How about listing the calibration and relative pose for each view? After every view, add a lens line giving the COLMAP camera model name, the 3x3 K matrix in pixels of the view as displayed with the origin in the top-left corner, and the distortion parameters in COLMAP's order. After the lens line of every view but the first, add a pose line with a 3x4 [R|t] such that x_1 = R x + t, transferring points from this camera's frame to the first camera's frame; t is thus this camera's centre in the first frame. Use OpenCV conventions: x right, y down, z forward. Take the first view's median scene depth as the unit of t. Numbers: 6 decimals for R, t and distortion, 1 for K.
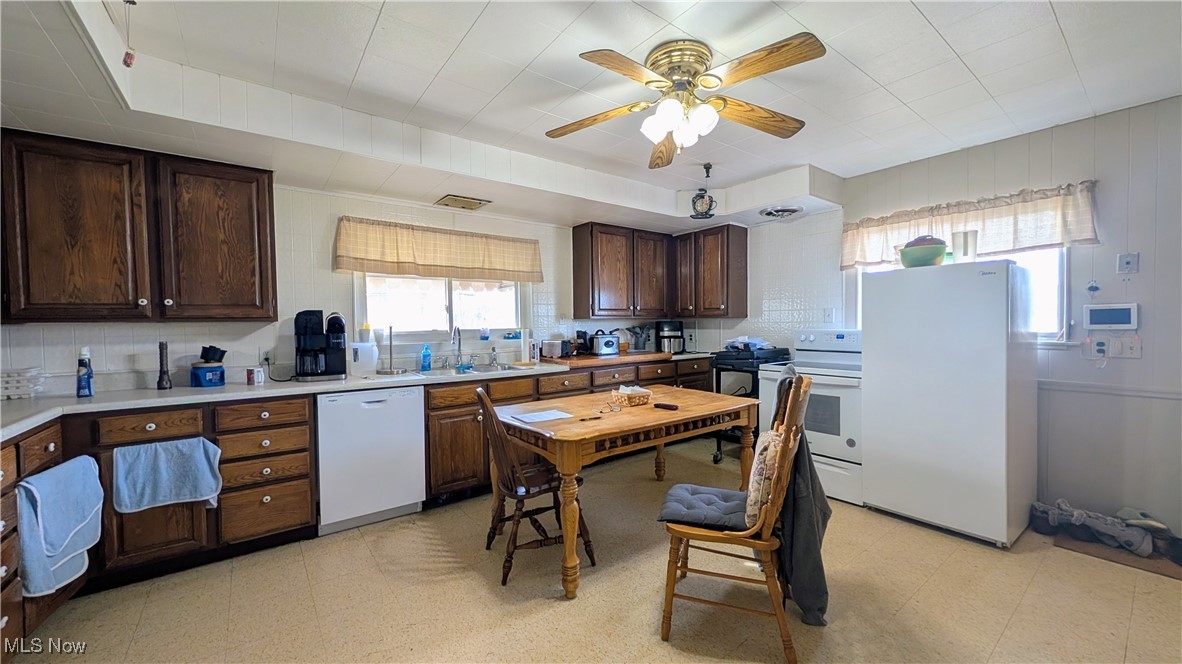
lens RADIAL K [[446.8, 0, 591.0], [0, 446.8, 332.0], [0, 0, 1]] dist [0.001754, 0.000015]
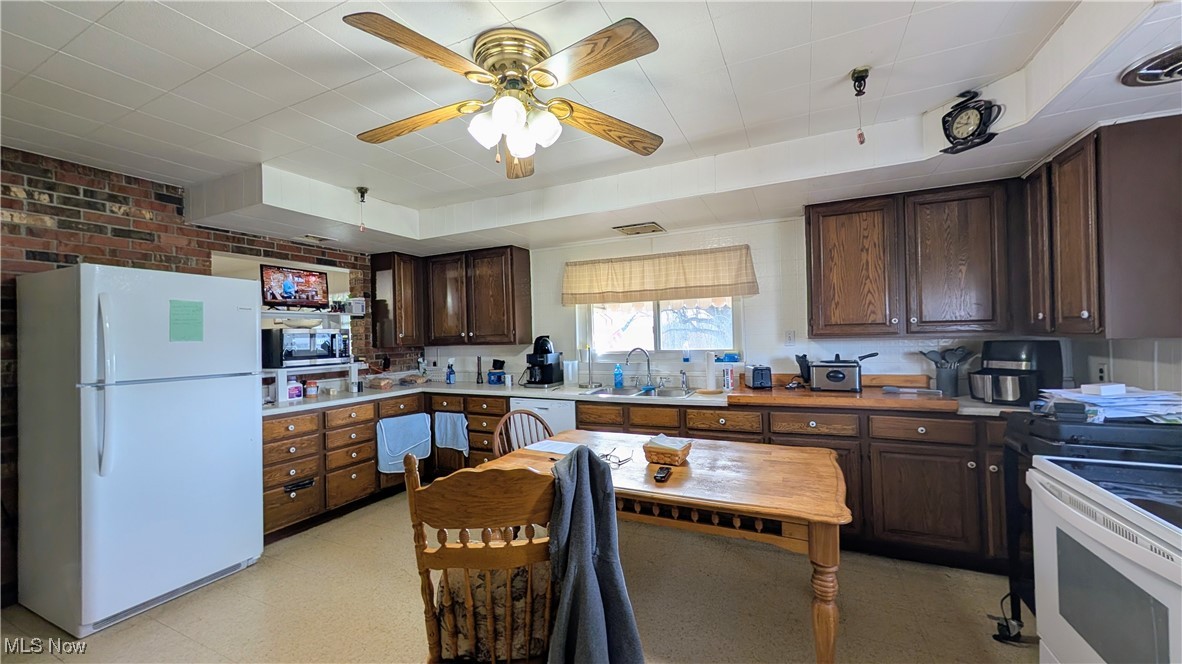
lens RADIAL K [[446.8, 0, 591.0], [0, 446.8, 332.0], [0, 0, 1]] dist [0.001754, 0.000015]
pose [[0.457803, -0.006533, -0.889029, 0.602700], [-0.000023, 0.999973, -0.007360, -0.045270], [0.889053, 0.003390, 0.457791, 0.445325]]
